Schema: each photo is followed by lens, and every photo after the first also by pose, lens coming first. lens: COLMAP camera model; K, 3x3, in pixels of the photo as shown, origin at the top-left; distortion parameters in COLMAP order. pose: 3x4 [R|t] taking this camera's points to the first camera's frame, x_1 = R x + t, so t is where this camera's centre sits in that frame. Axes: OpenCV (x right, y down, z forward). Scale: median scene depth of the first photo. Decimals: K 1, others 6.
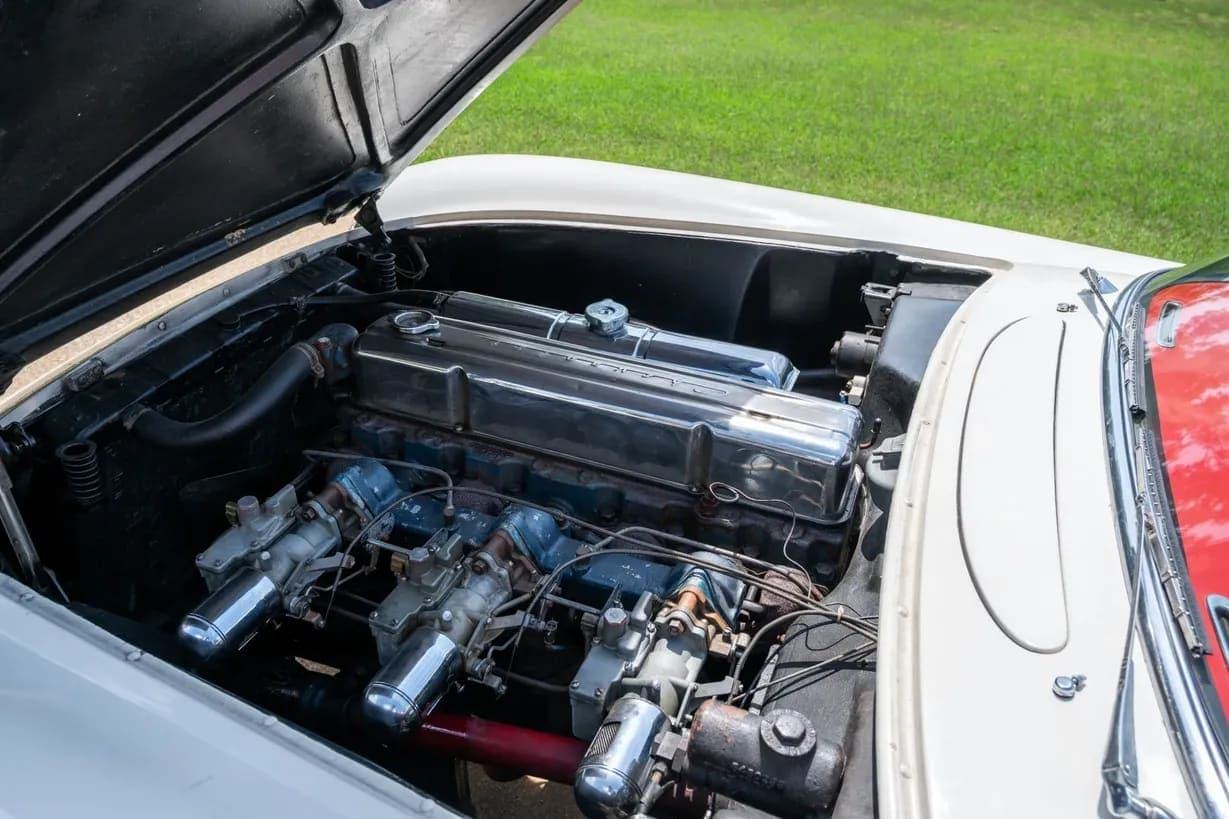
lens RADIAL K [[941.4, 0, 614.5], [0, 941.4, 409.5], [0, 0, 1]] dist [-0.001204, -0.001490]
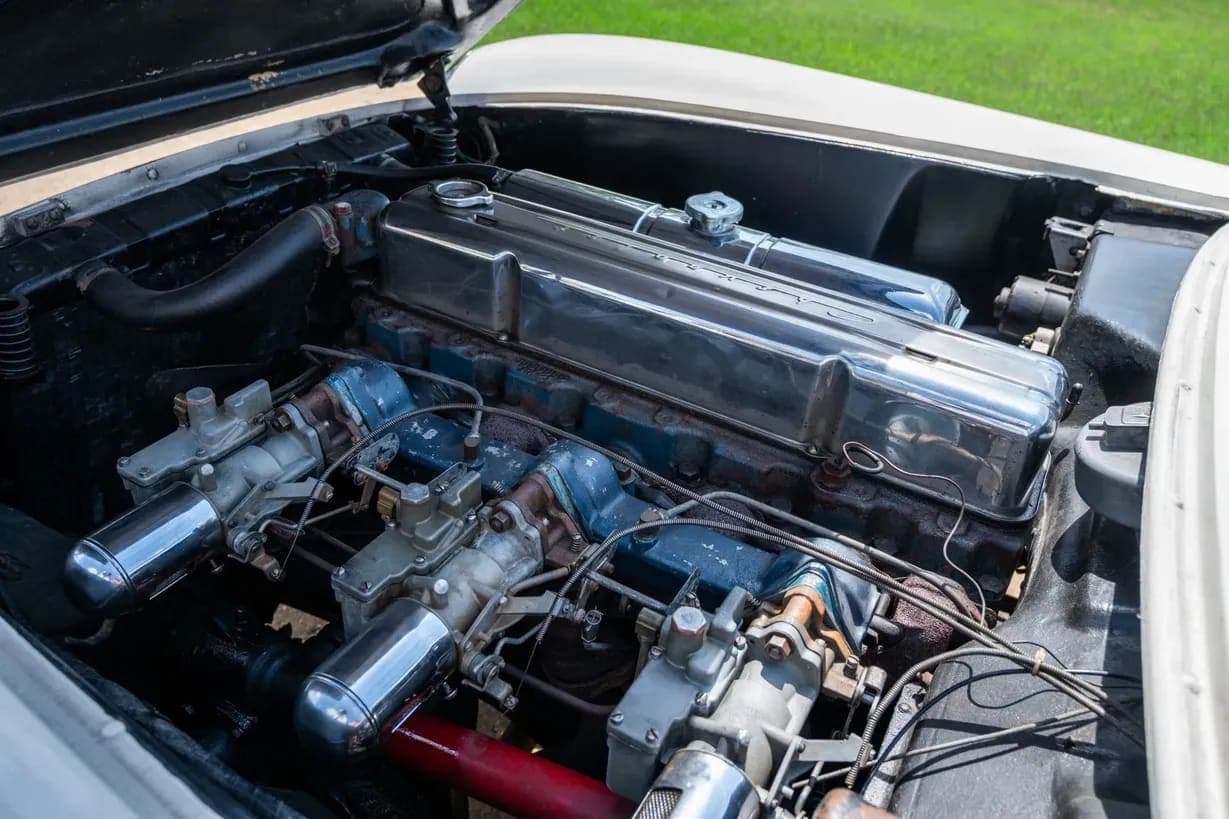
lens RADIAL K [[941.4, 0, 614.5], [0, 941.4, 409.5], [0, 0, 1]] dist [-0.001204, -0.001490]
pose [[0.990859, 0.110692, -0.077111, -0.013533], [-0.108162, 0.993472, 0.036260, 0.045524], [0.080621, -0.027588, 0.996363, 0.283069]]
